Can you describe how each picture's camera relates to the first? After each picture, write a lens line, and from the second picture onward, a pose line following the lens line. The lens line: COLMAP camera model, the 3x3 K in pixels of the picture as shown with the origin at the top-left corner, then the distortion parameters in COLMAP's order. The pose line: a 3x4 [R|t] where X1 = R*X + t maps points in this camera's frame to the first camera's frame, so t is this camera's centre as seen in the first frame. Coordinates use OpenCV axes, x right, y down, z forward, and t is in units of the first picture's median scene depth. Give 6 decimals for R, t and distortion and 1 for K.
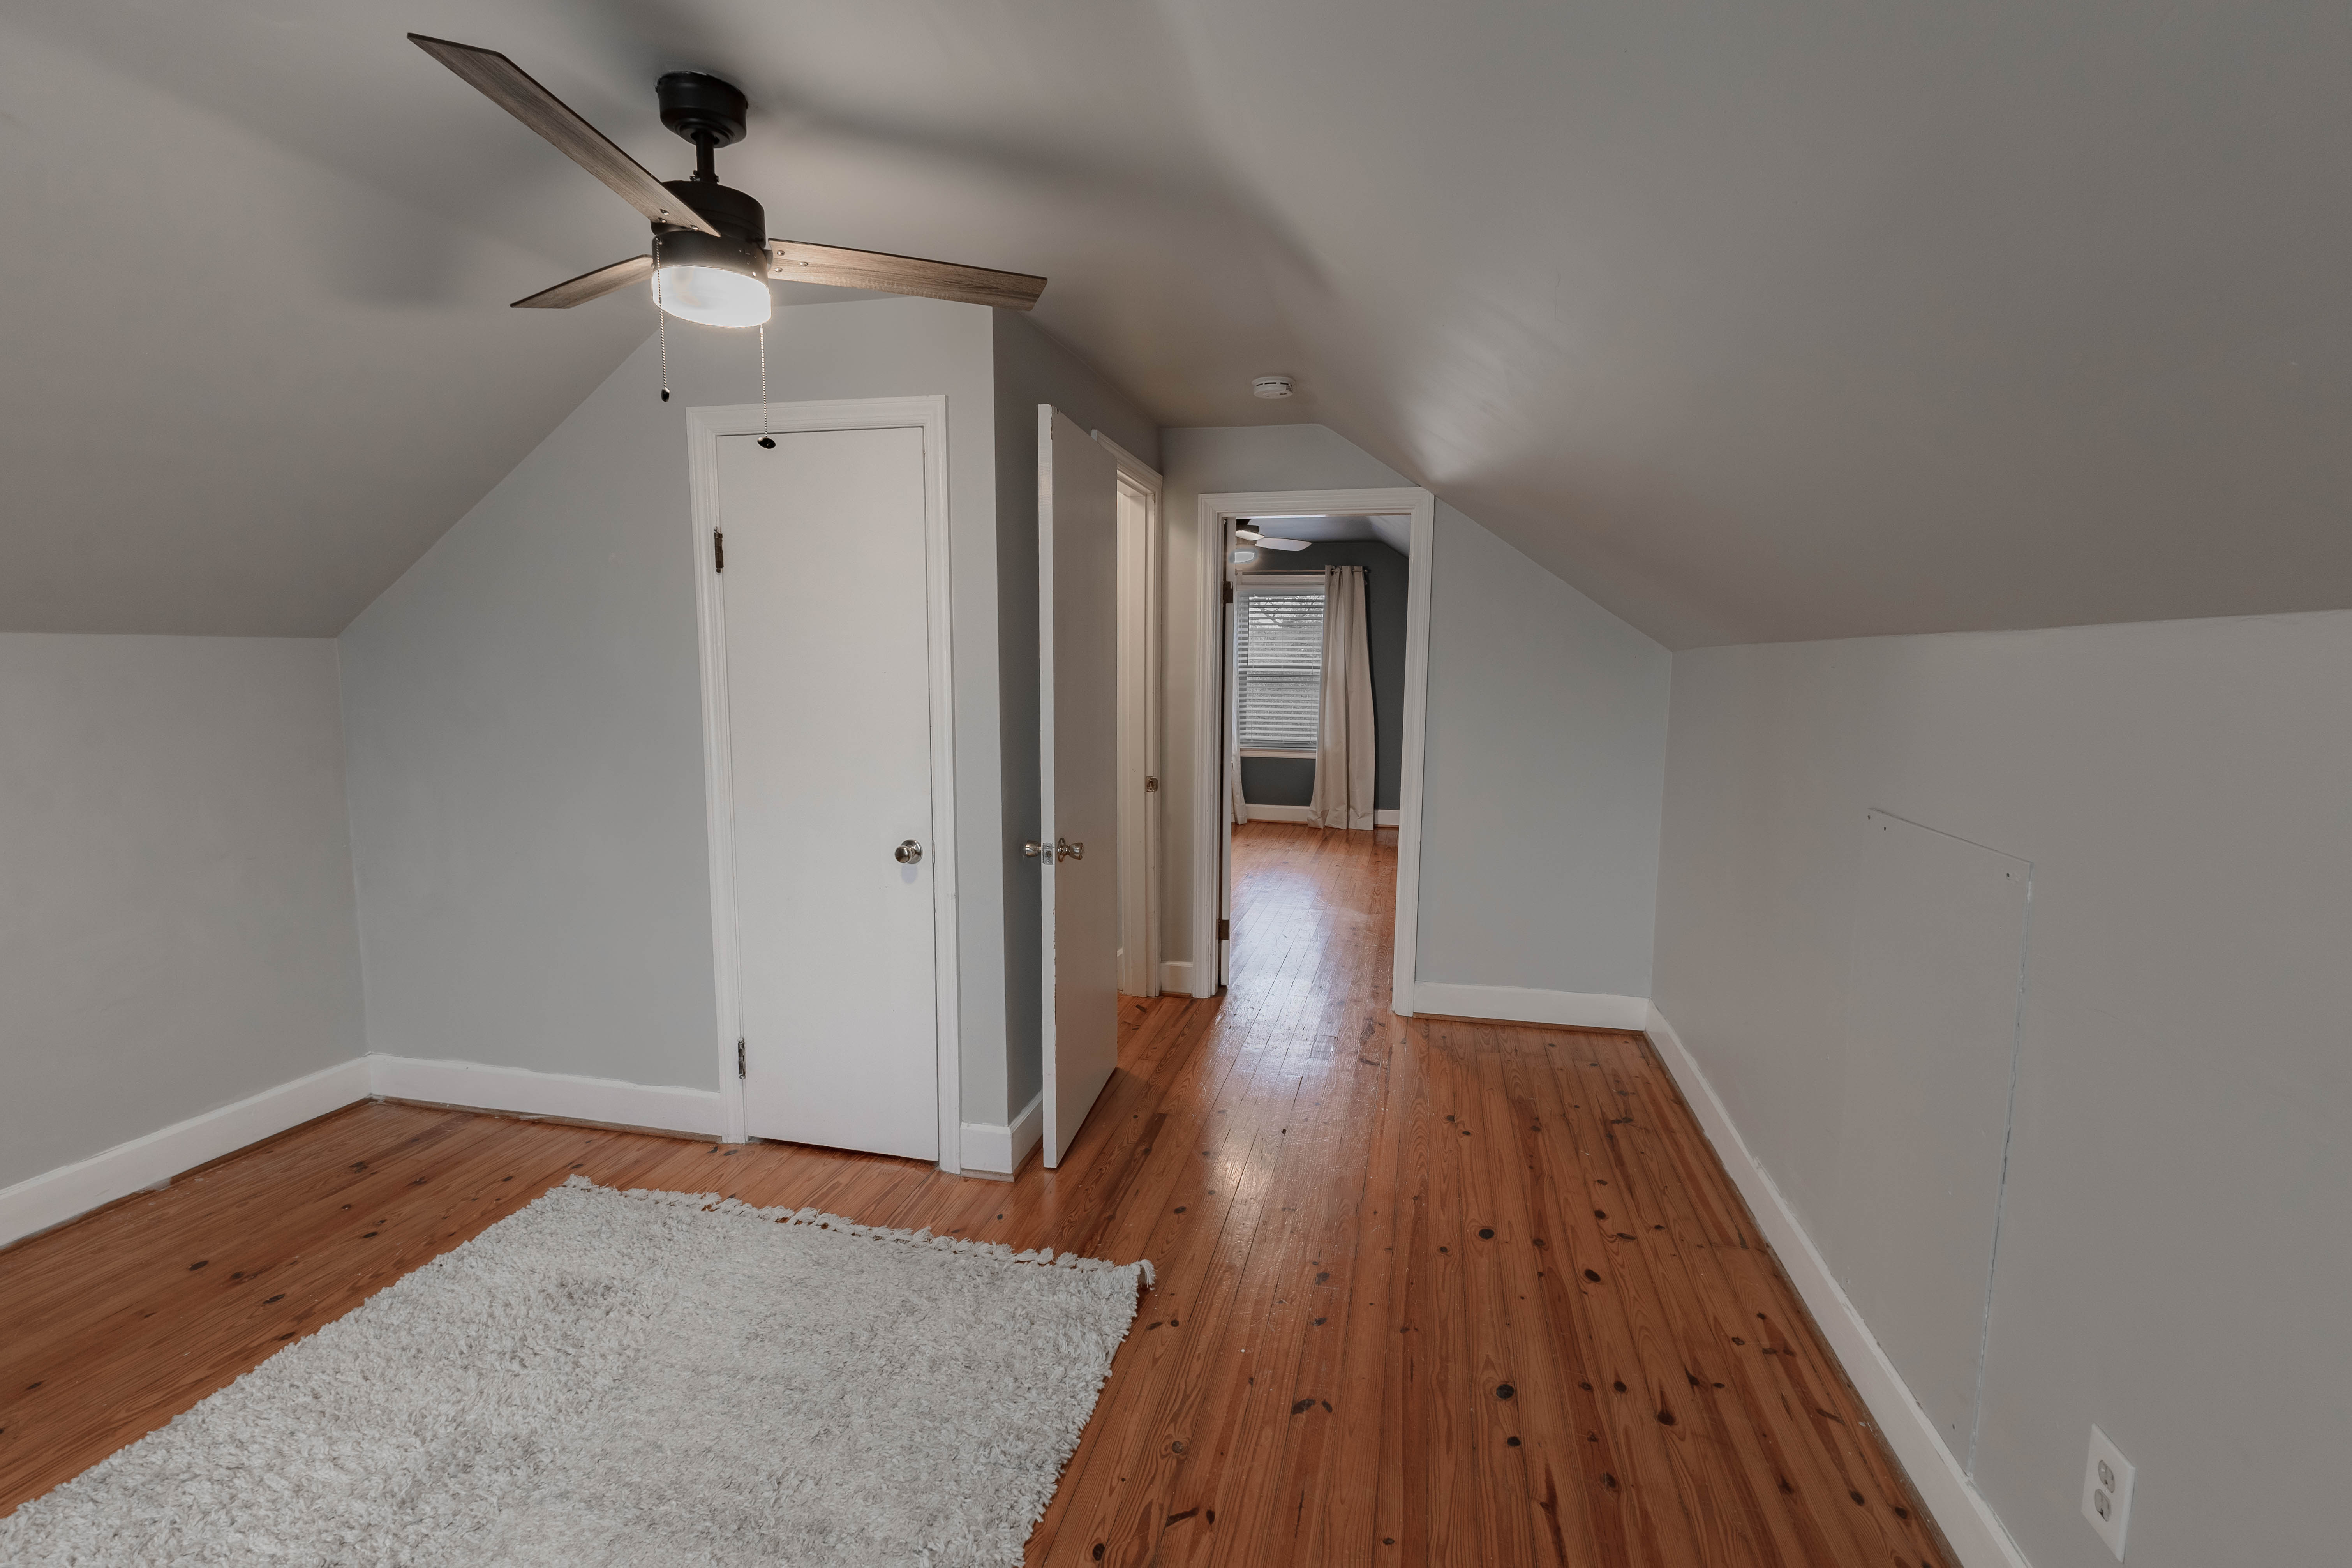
lens RADIAL K [[1042.4, 0, 1171.7], [0, 1042.4, 777.7], [0, 0, 1]] dist [0.016539, -0.004153]
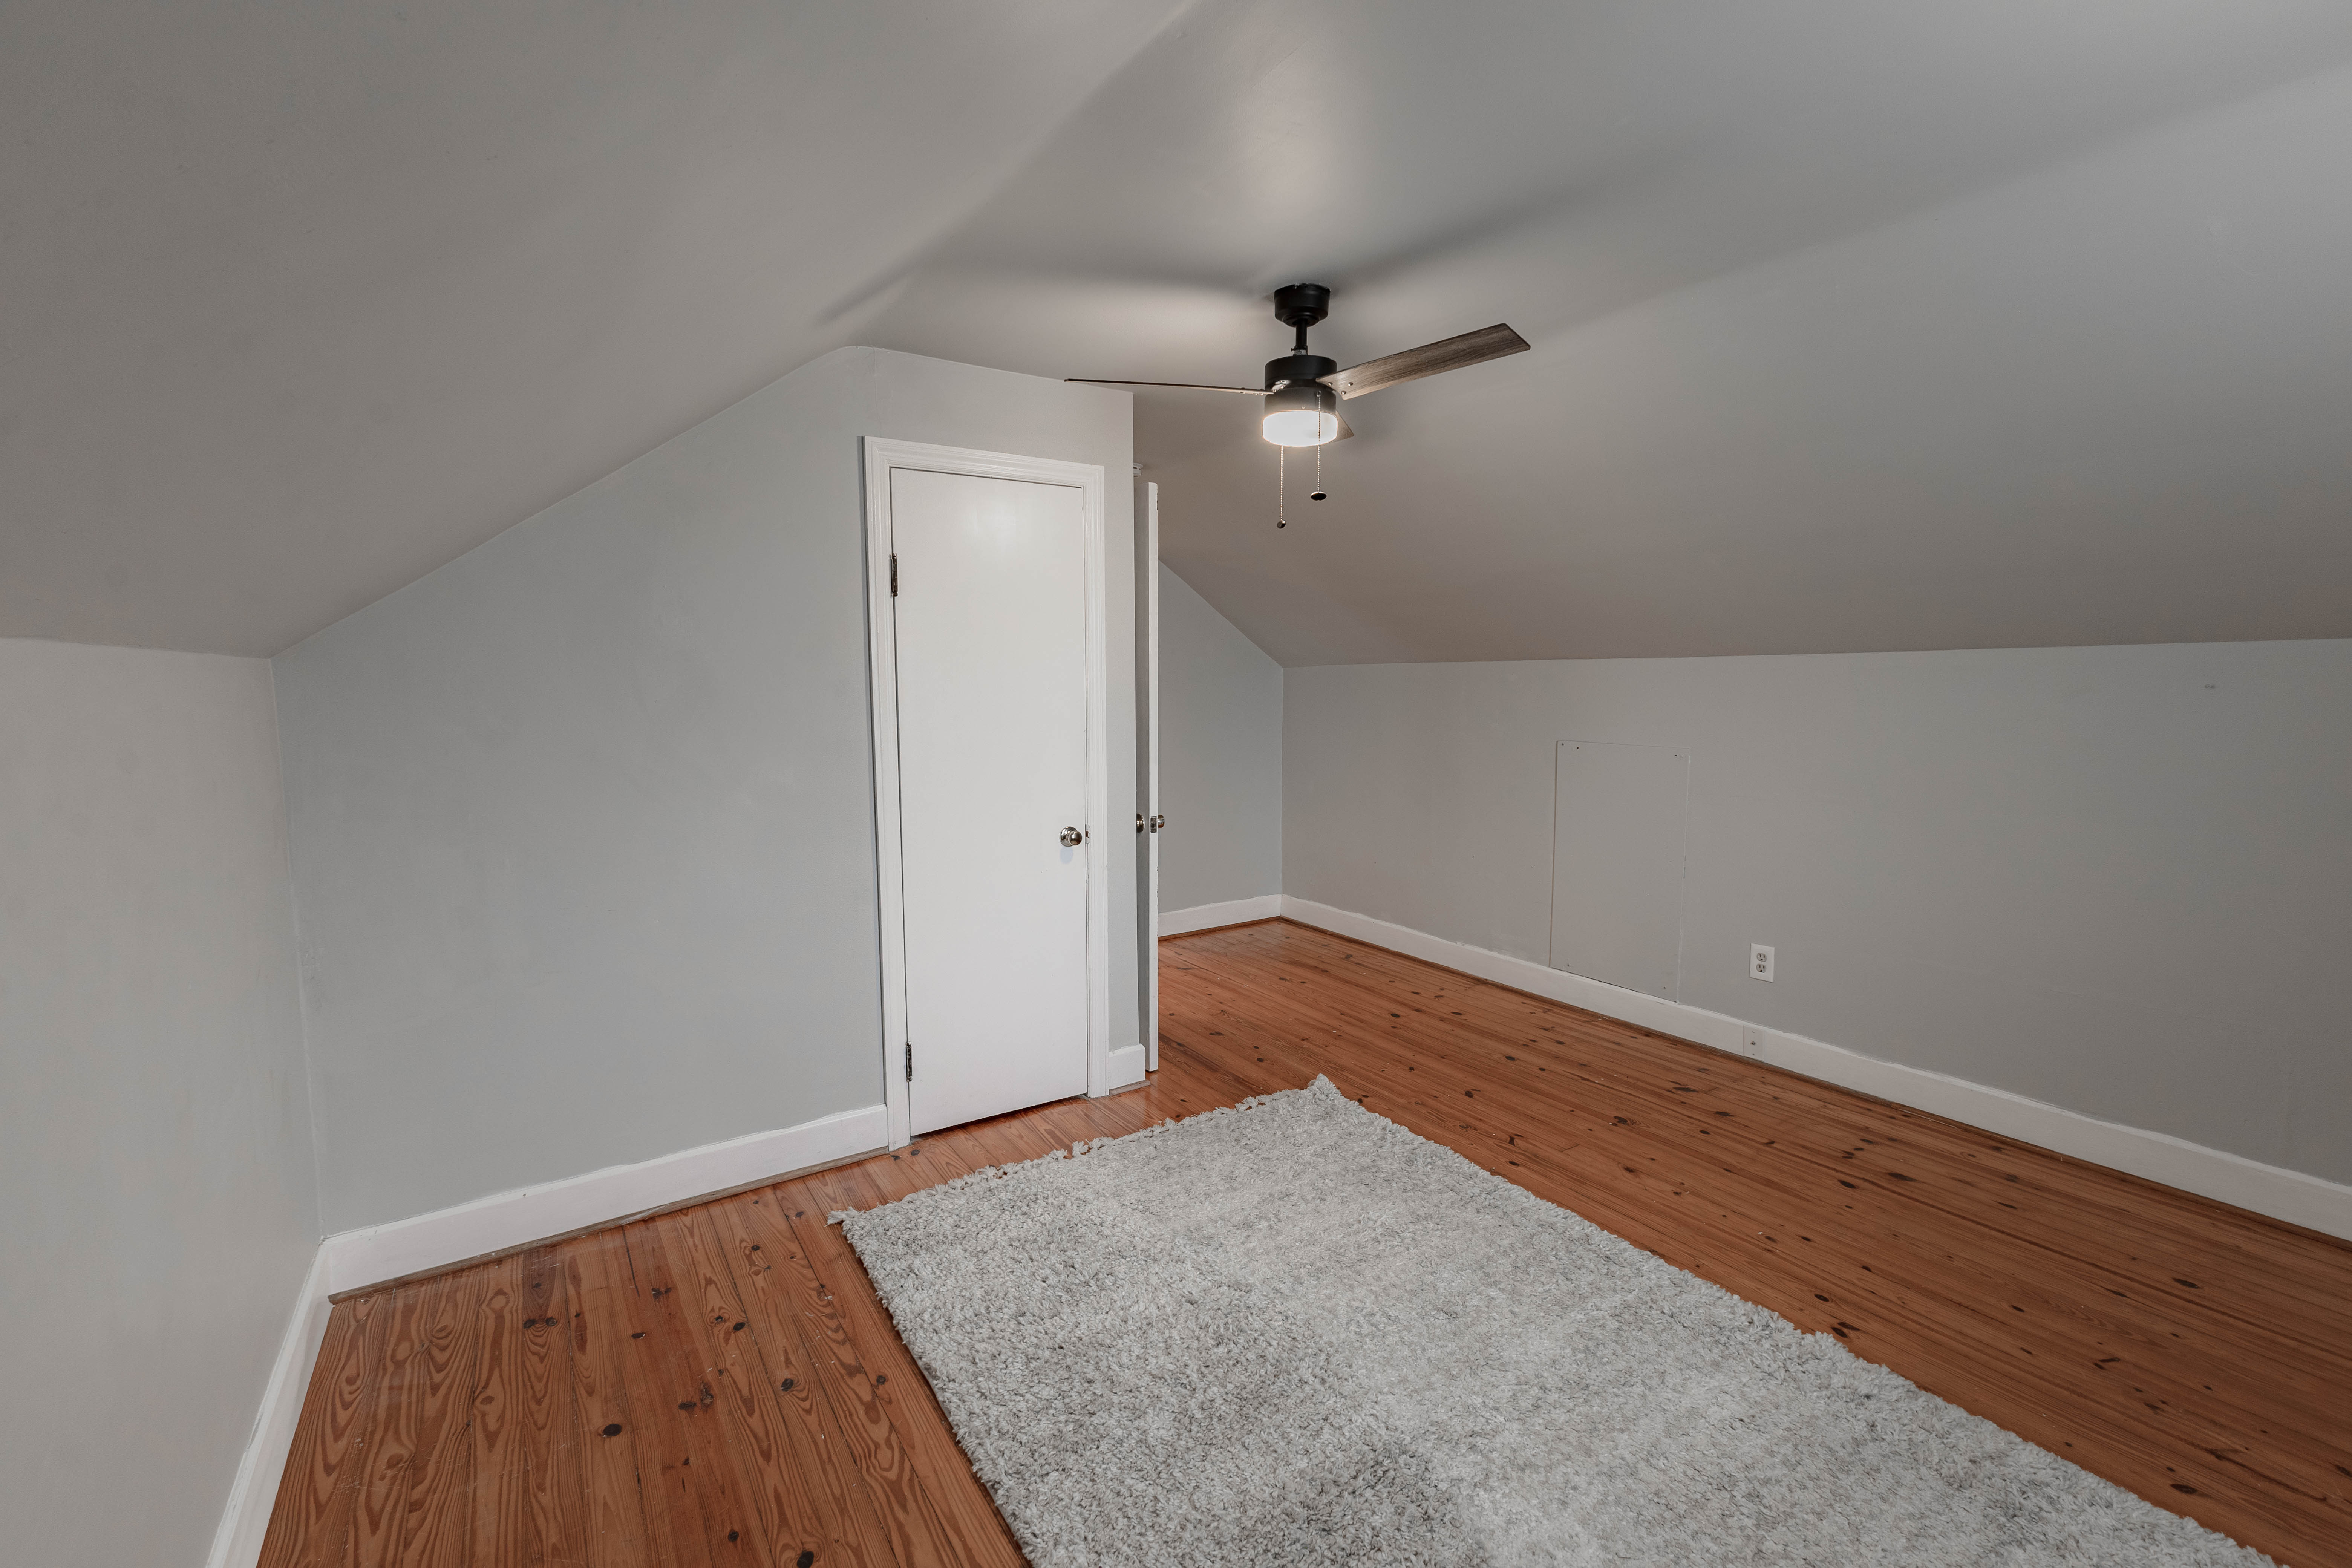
lens RADIAL K [[1011.8, 0, 1176.0], [0, 1011.8, 784.0], [0, 0, 1]] dist [0.013112, -0.000600]
pose [[0.688560, -0.087330, 0.719902, -1.103950], [0.094502, 0.995063, 0.030321, -0.014211], [-0.718995, 0.047155, 0.693413, 0.117433]]
